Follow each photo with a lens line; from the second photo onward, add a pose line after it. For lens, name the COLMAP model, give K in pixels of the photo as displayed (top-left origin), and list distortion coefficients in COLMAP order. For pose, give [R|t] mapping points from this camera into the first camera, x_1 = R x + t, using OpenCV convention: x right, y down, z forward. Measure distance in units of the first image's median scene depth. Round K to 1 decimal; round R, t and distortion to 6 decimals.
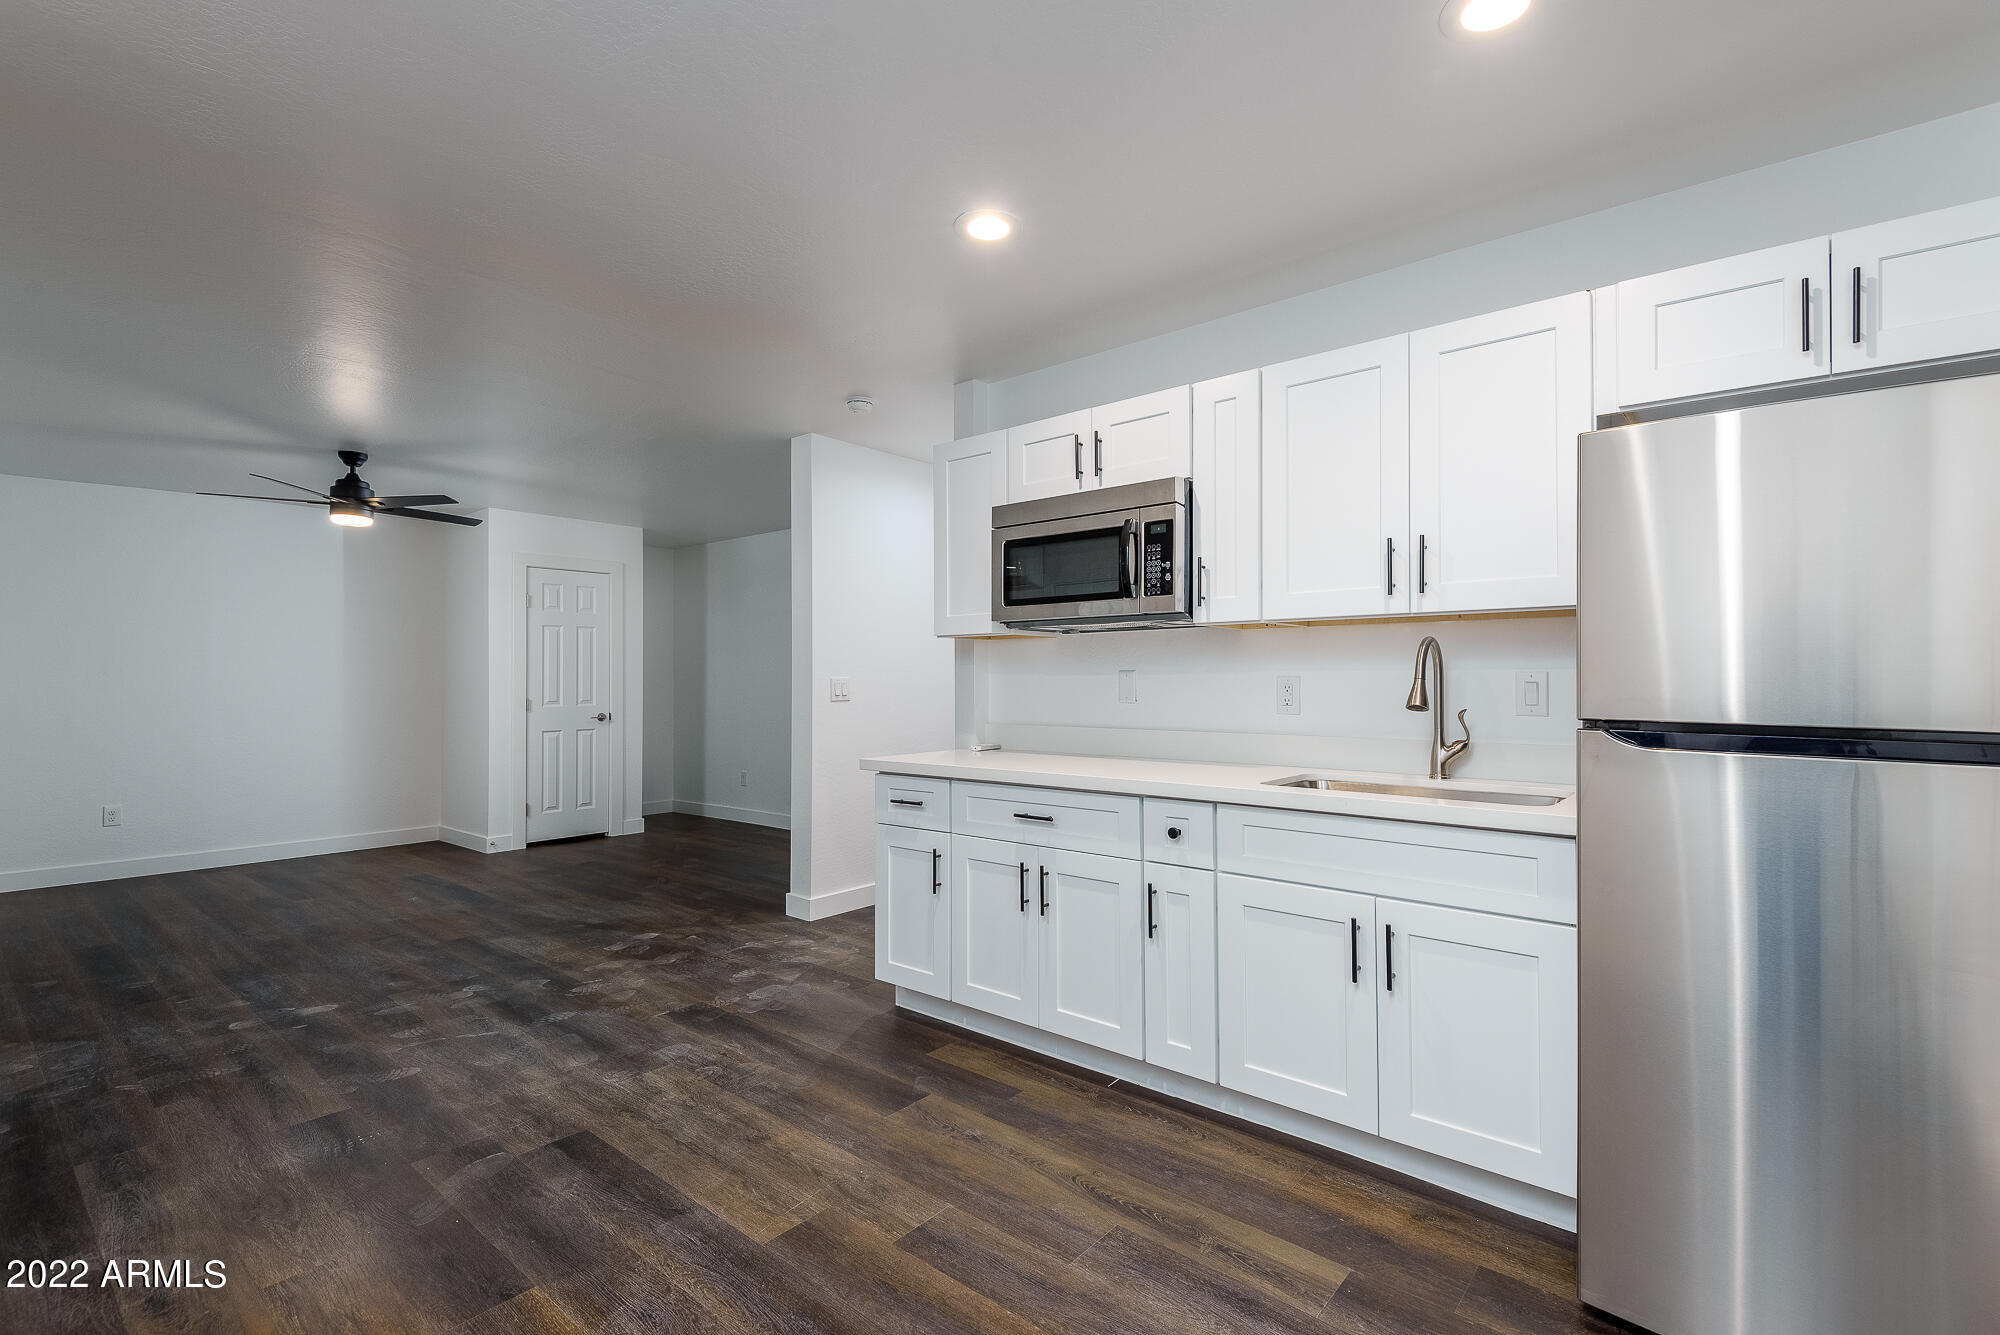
lens RADIAL K [[919.8, 0, 1012.2], [0, 919.8, 660.2], [0, 0, 1]] dist [0.038253, -0.020580]
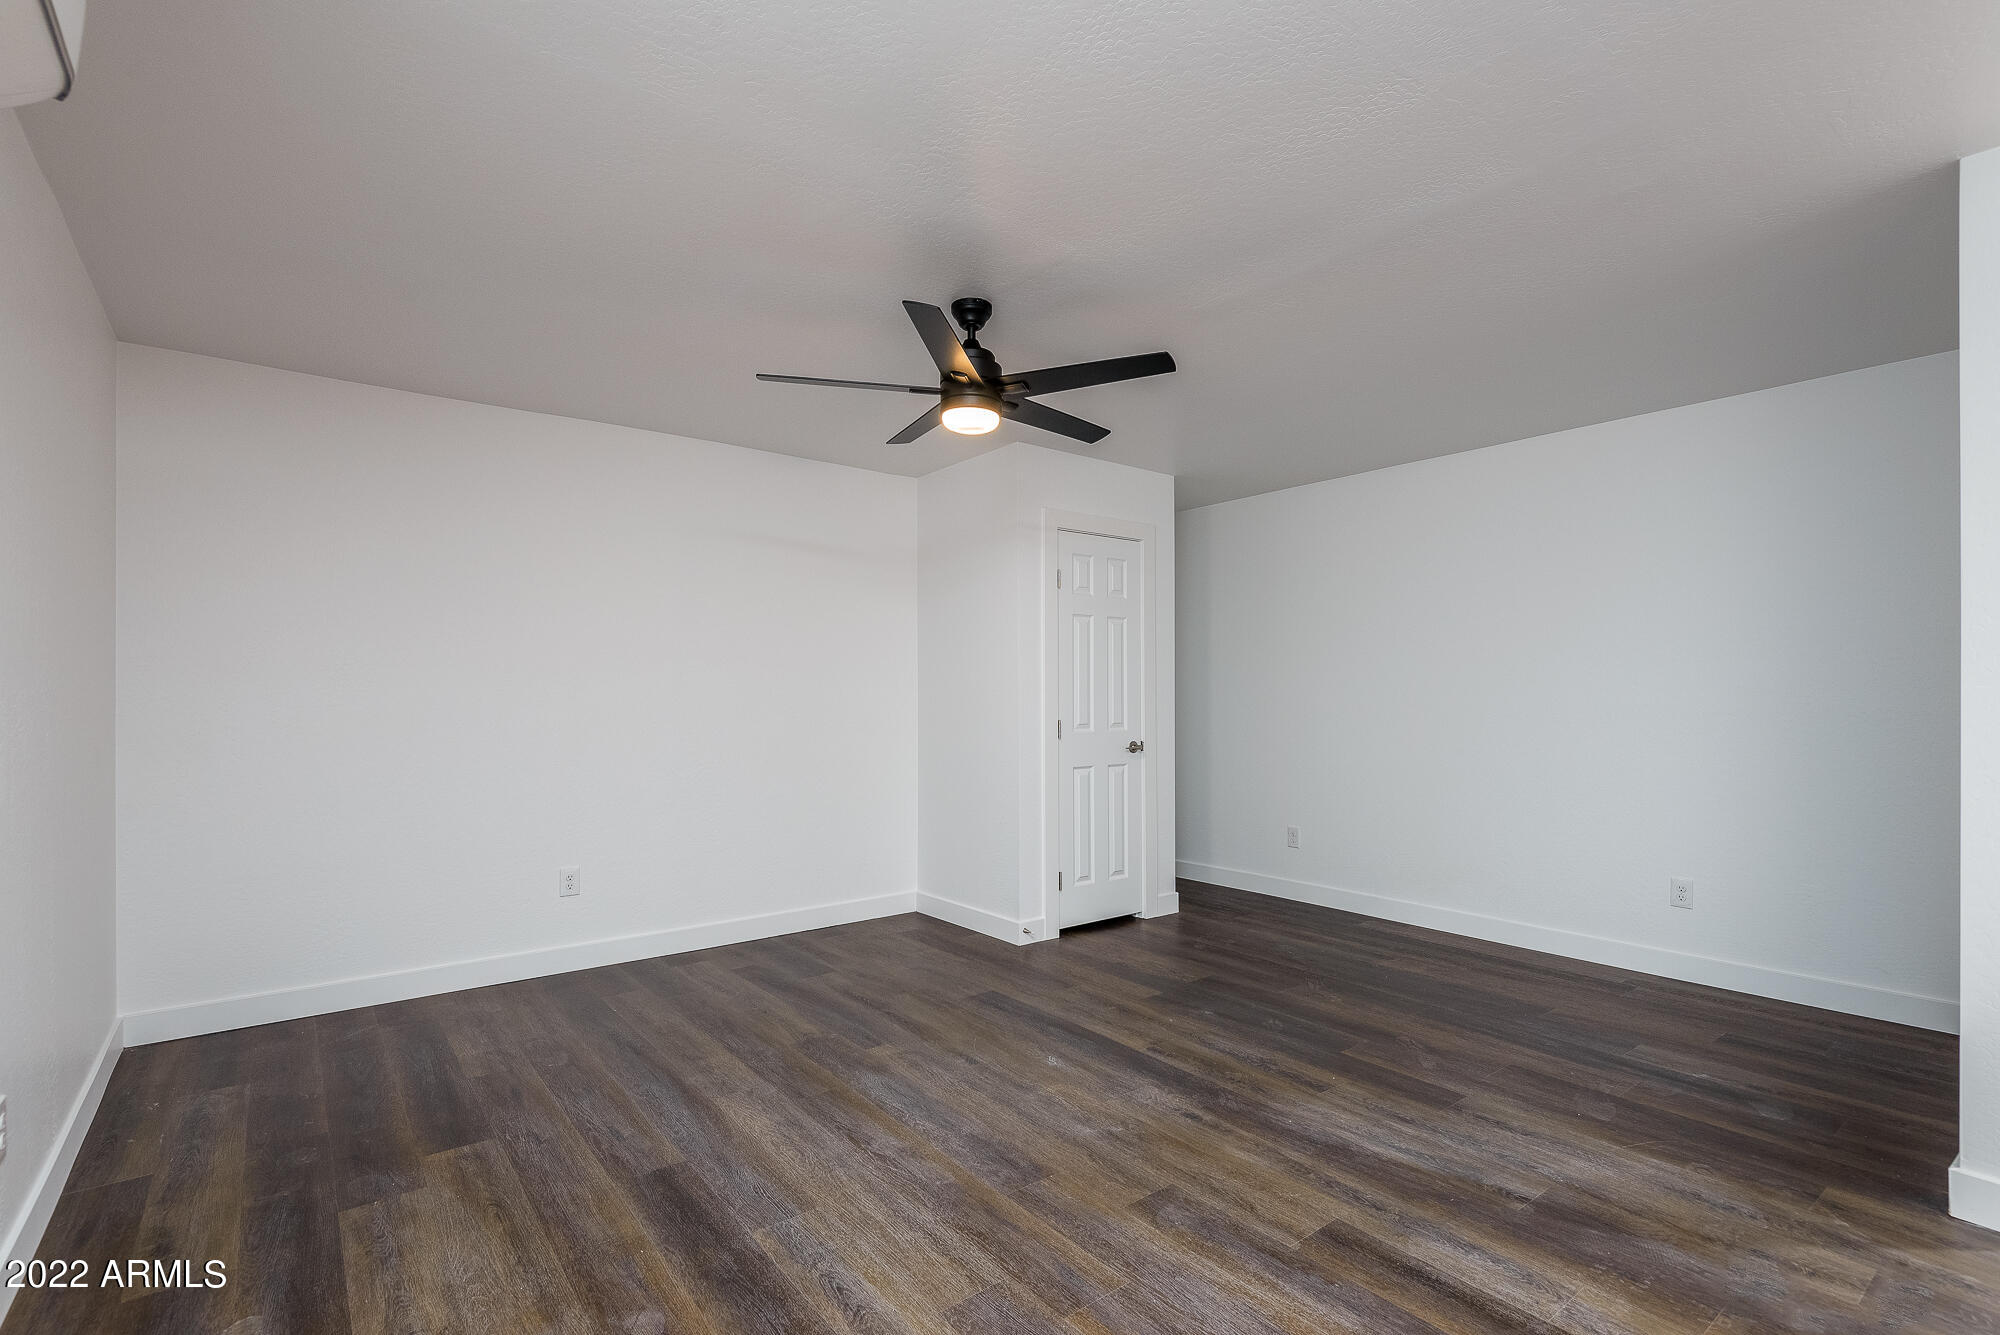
lens RADIAL K [[931.0, 0, 1012.0], [0, 931.0, 672.5], [0, 0, 1]] dist [-0.000458, -0.000174]
pose [[0.979977, 0.003384, -0.199083, -1.003641], [-0.003811, 0.999991, -0.001761, 0.018894], [0.199075, 0.002485, 0.979981, 0.758842]]
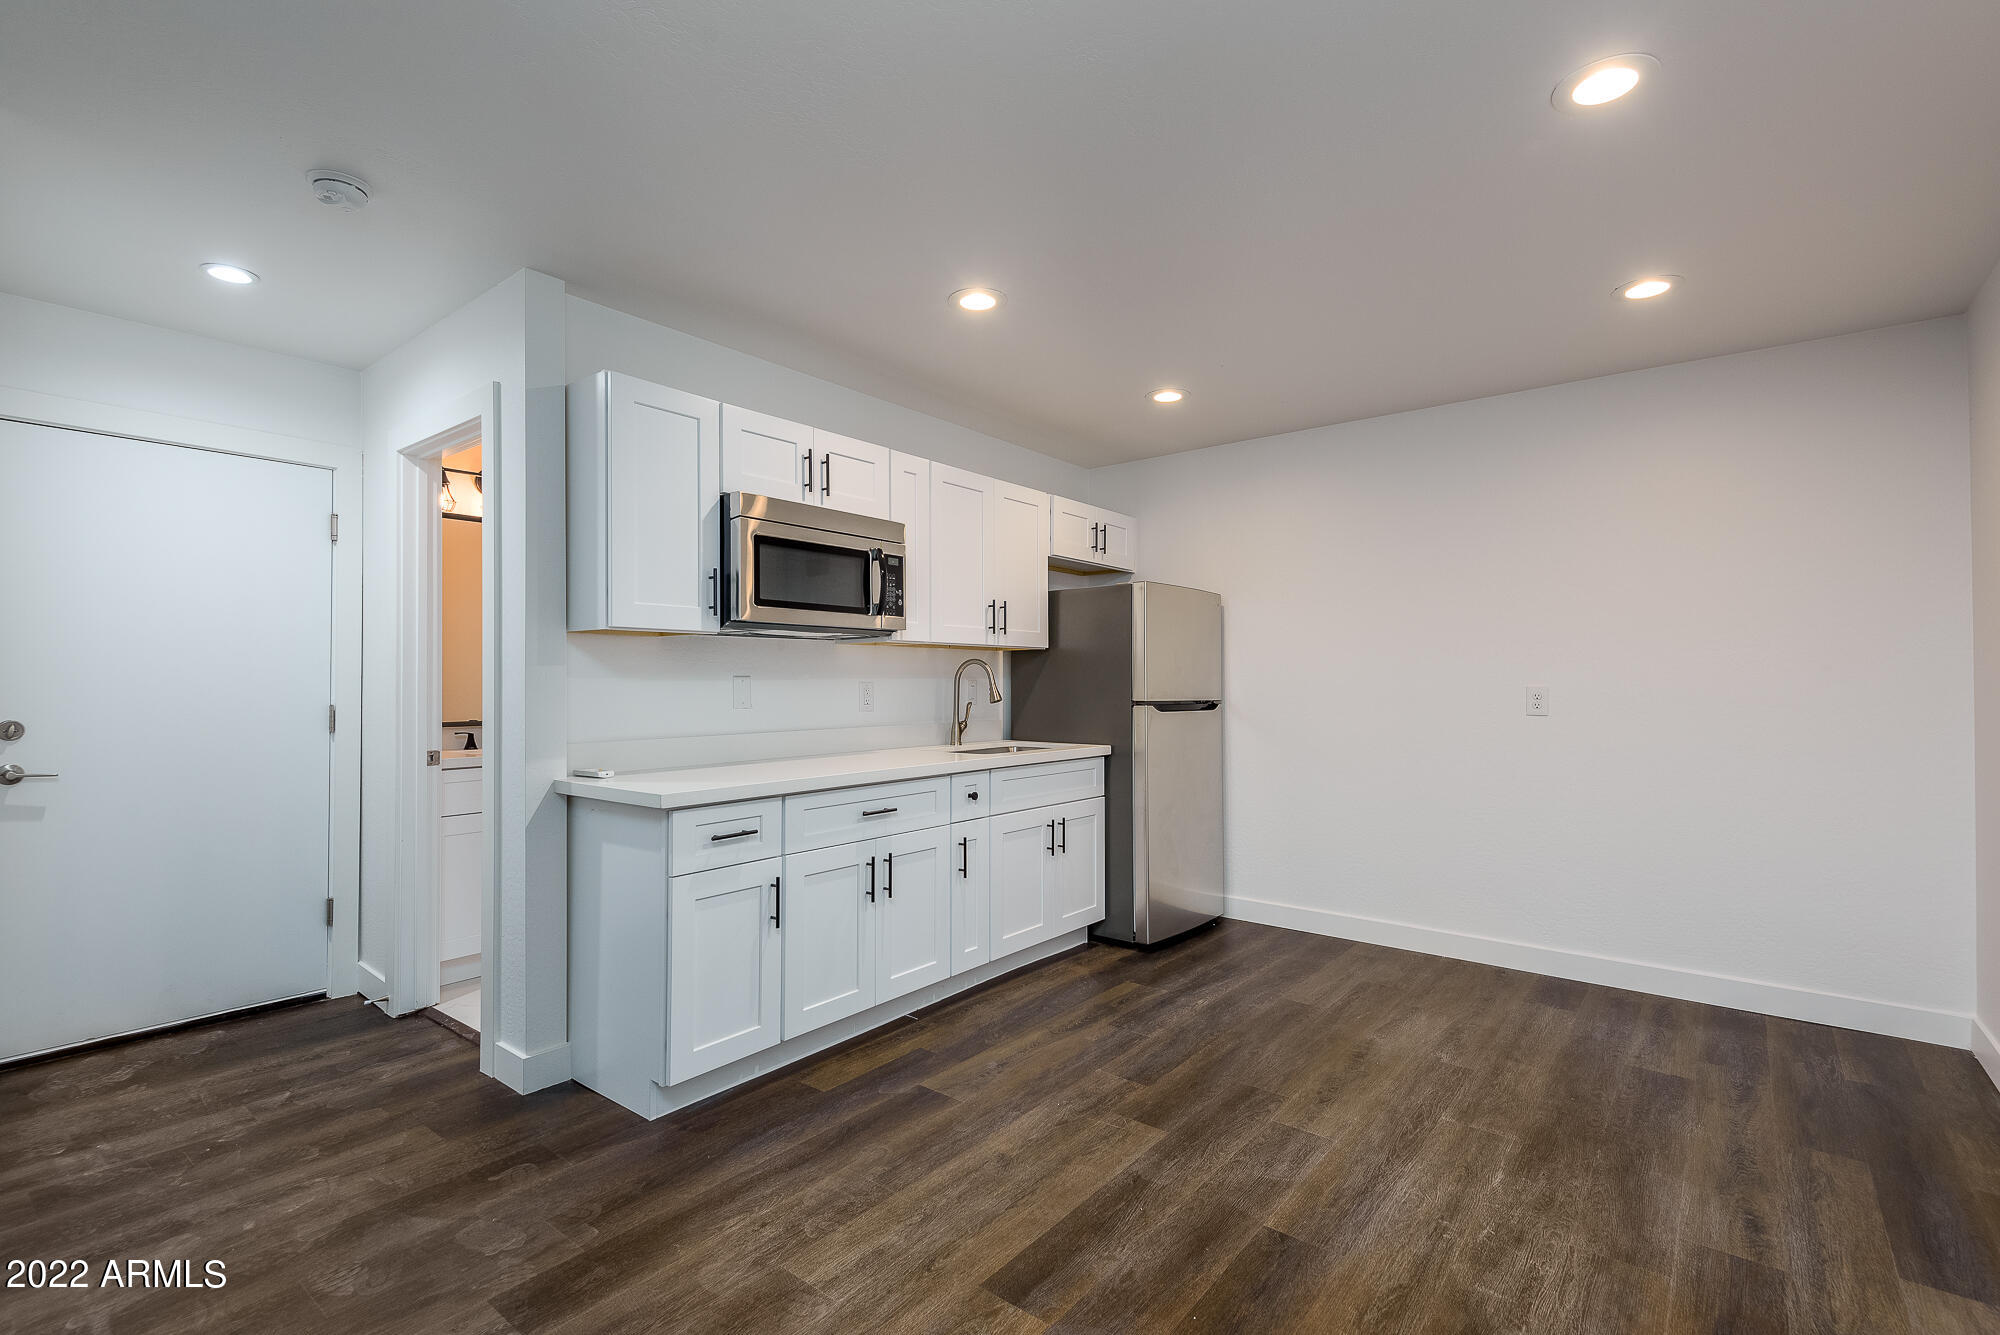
lens RADIAL K [[913.8, 0, 1000.0], [0, 913.8, 667.5], [0, 0, 1]] dist [0.031480, -0.018597]
pose [[-0.027000, 0.019707, 0.999441, -1.058240], [-0.016643, 0.999658, -0.020161, 0.020179], [-0.999497, -0.017178, -0.026663, 0.887822]]
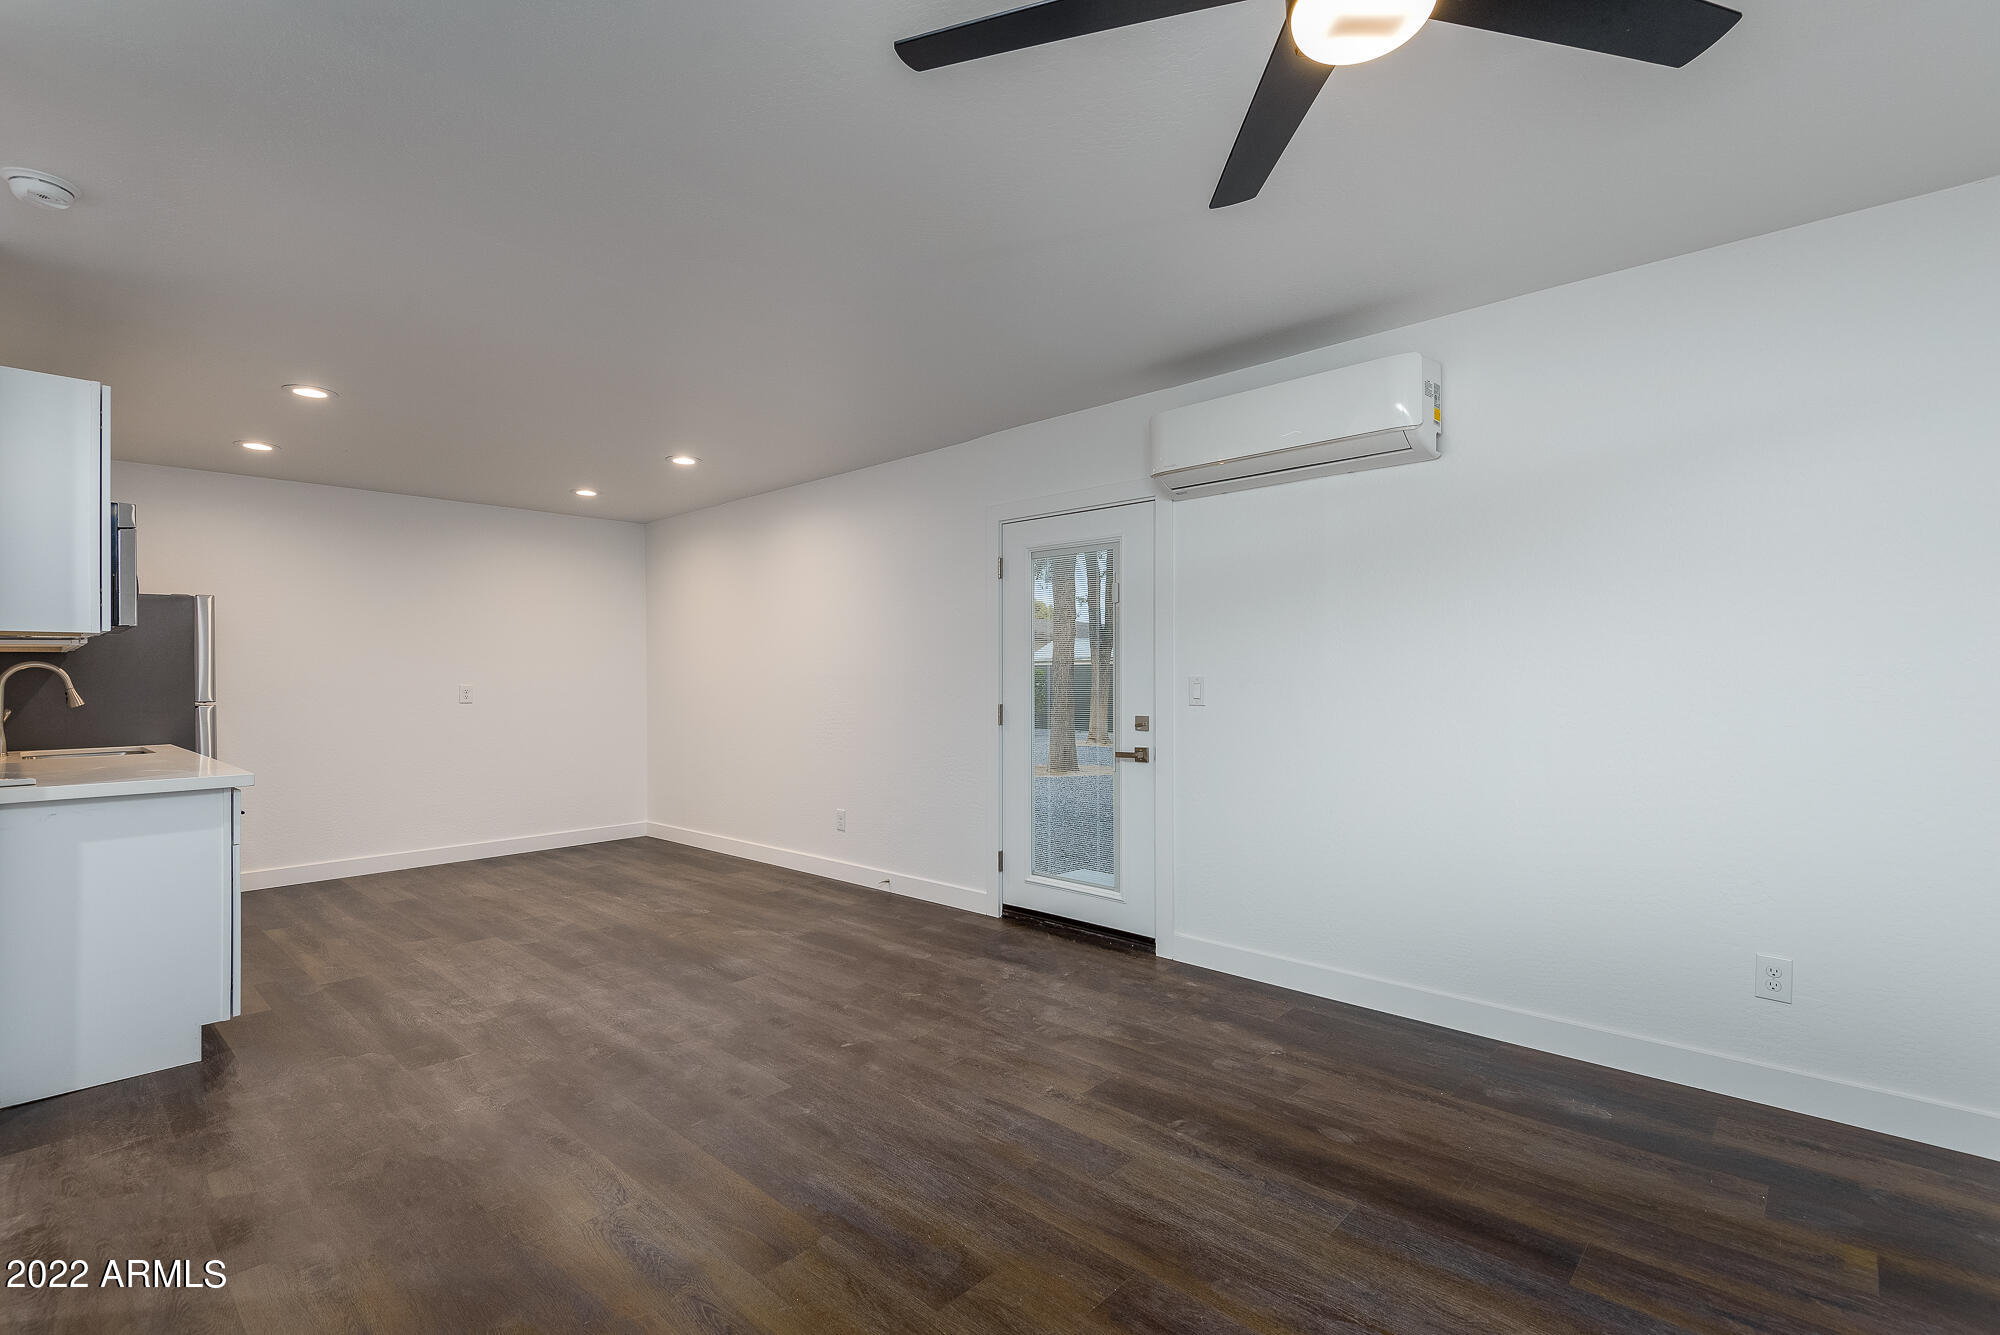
lens RADIAL K [[913.8, 0, 1000.0], [0, 913.8, 667.5], [0, 0, 1]] dist [0.031480, -0.018597]
pose [[-0.998836, 0.016705, 0.045246, -1.103233], [0.015366, 0.999438, -0.029795, 0.047735], [-0.045718, -0.029065, -0.998531, 2.205264]]
